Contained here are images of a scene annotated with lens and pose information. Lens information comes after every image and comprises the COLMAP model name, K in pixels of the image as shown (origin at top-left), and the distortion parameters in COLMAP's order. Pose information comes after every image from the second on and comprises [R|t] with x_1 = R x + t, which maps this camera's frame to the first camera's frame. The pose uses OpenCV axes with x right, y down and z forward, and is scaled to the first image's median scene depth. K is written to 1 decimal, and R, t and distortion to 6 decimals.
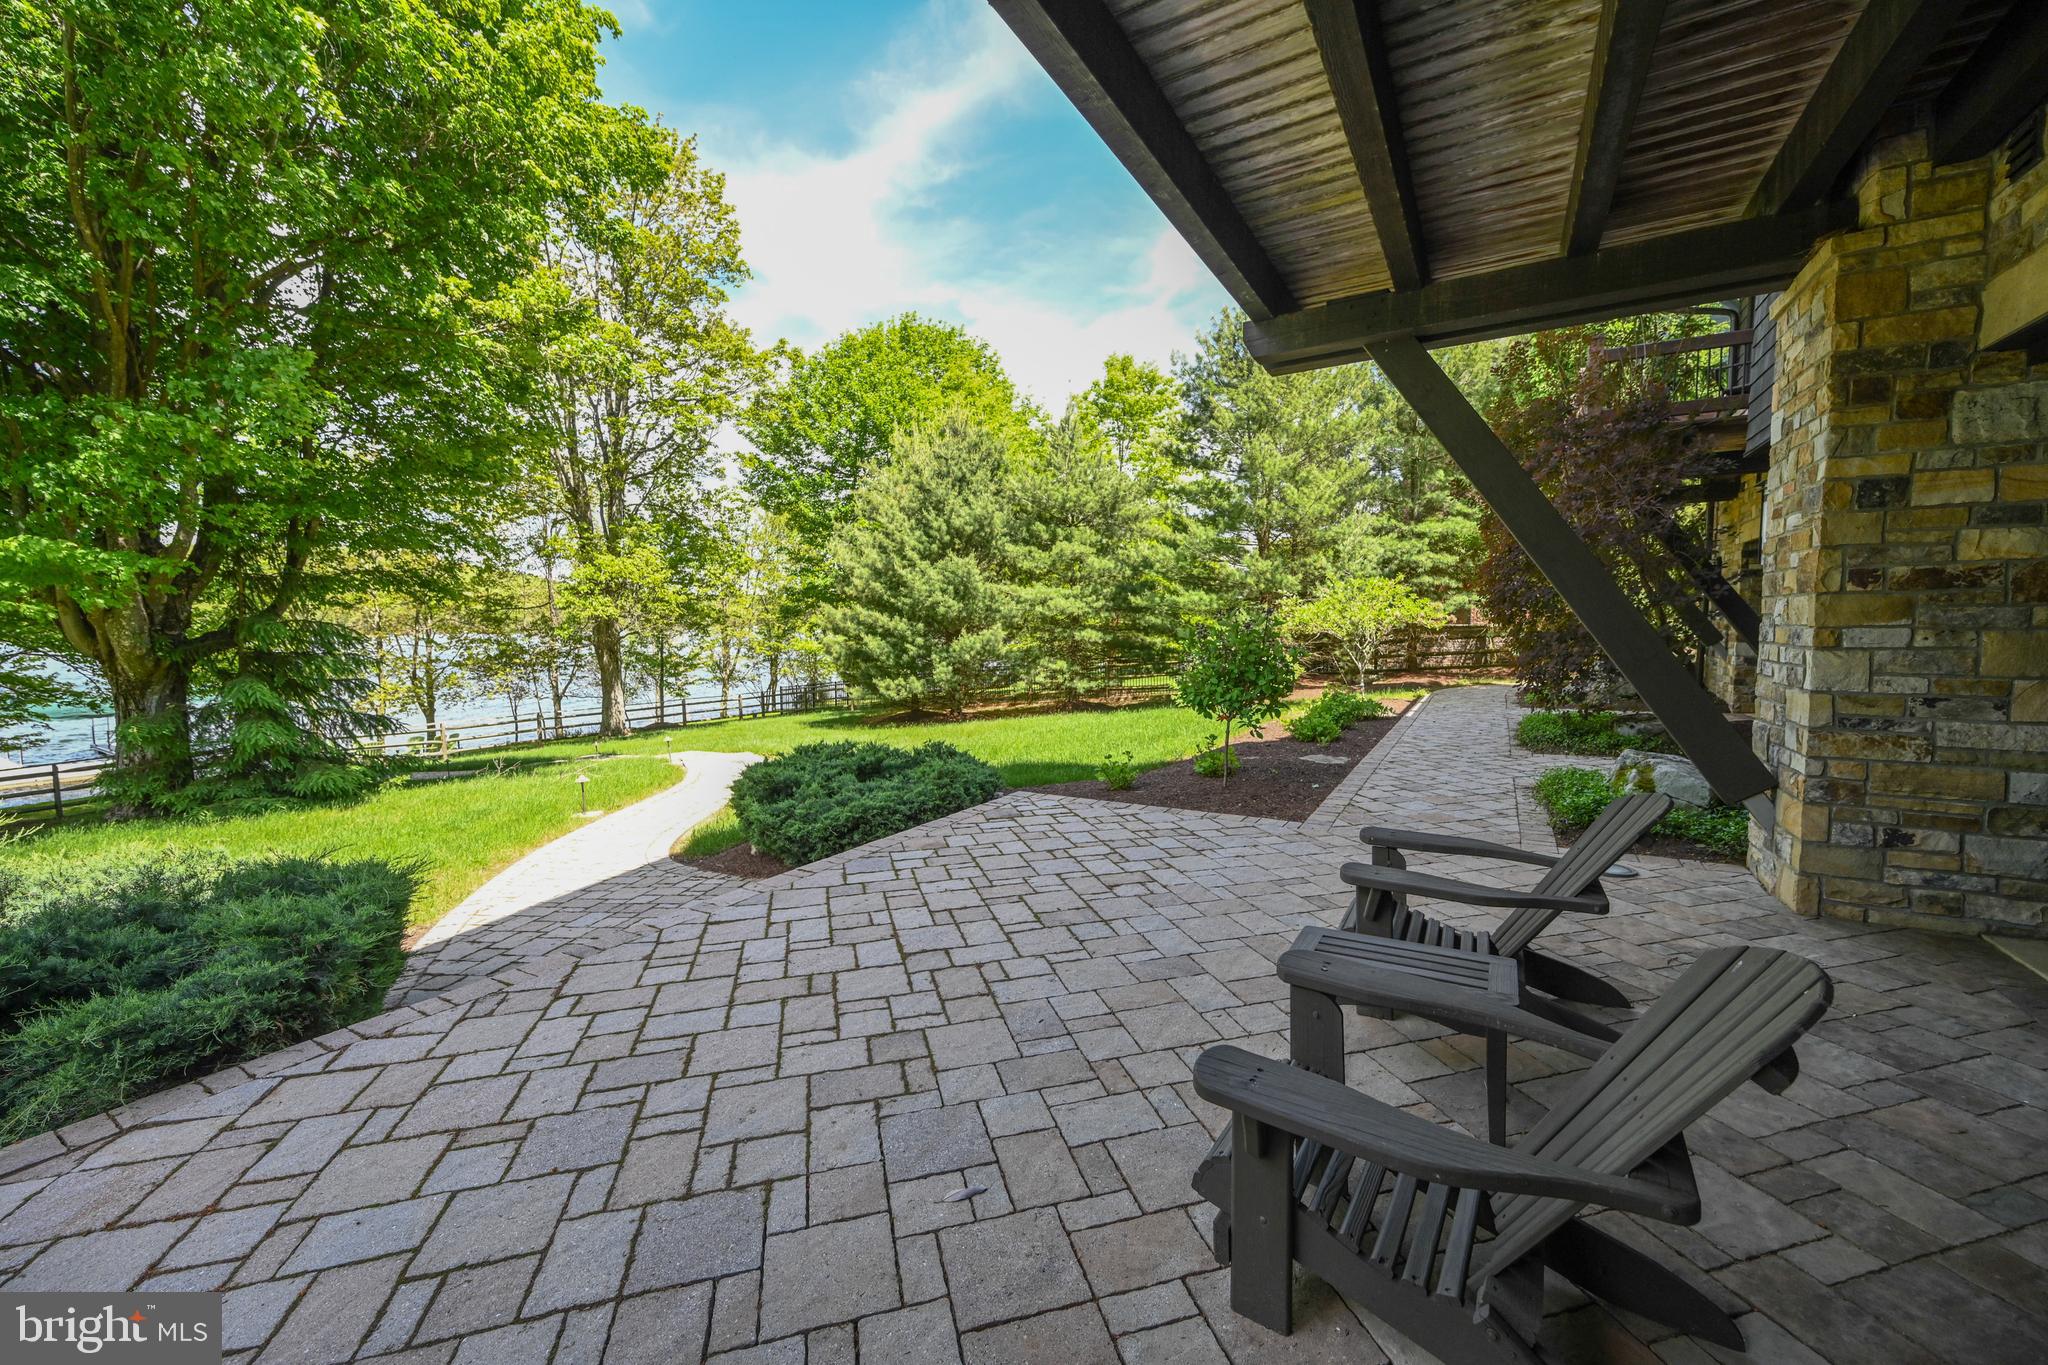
lens RADIAL K [[805.7, 0, 1024.7], [0, 805.7, 660.5], [0, 0, 1]] dist [-0.002508, 0.000475]
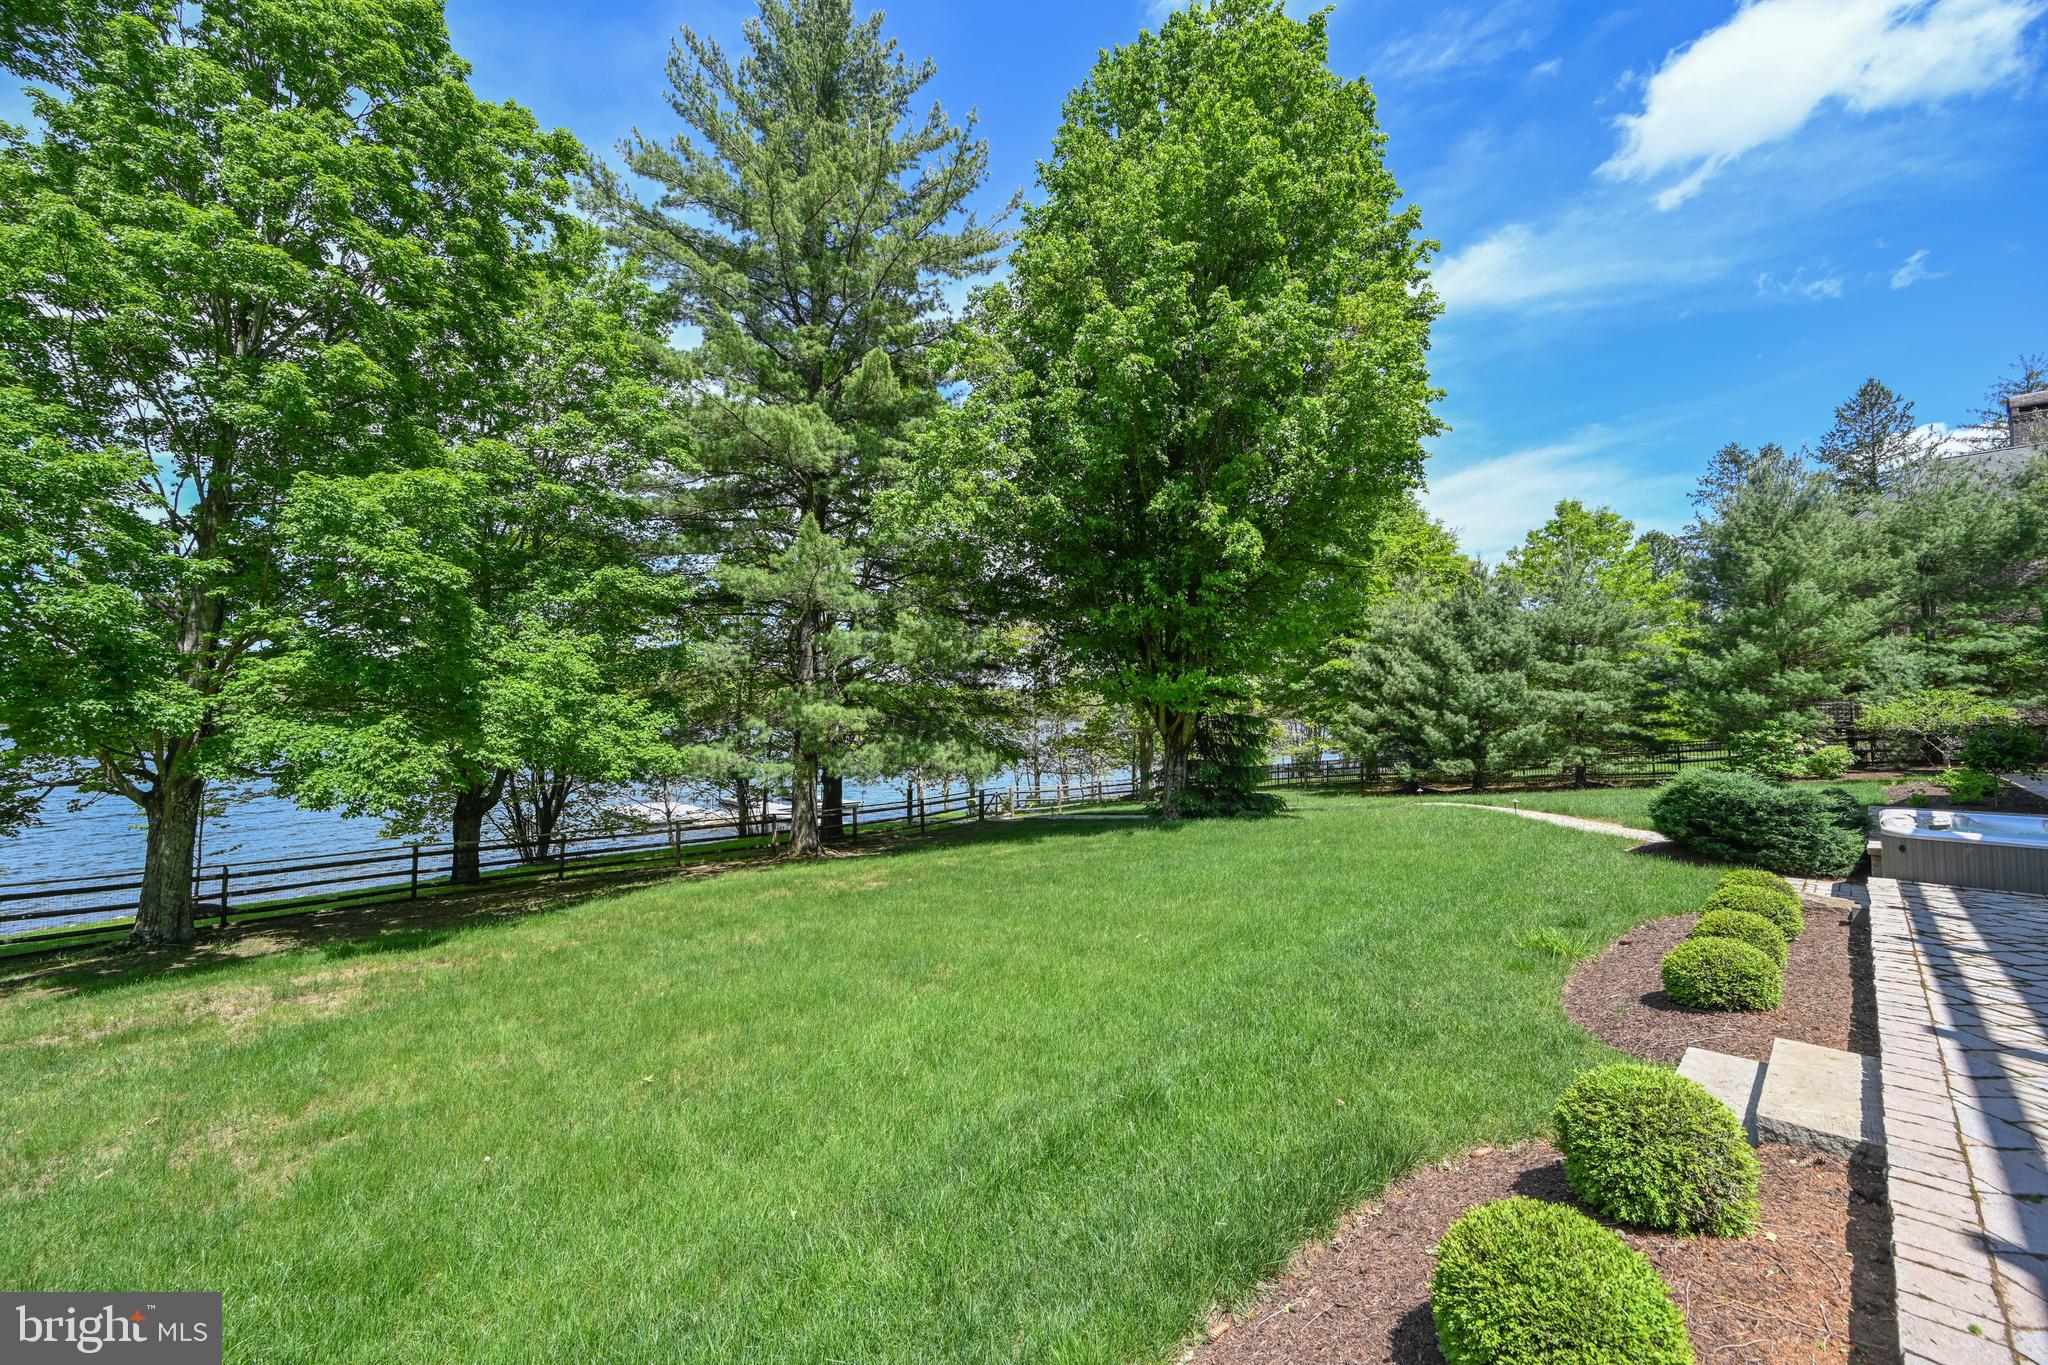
lens RADIAL K [[805.7, 0, 1009.4], [0, 805.7, 701.7], [0, 0, 1]] dist [-0.002508, 0.000475]
pose [[0.966656, -0.003215, -0.256057, -0.529728], [-0.012943, 0.998030, -0.061392, 0.017377], [0.255750, 0.062659, 0.964710, -0.513589]]
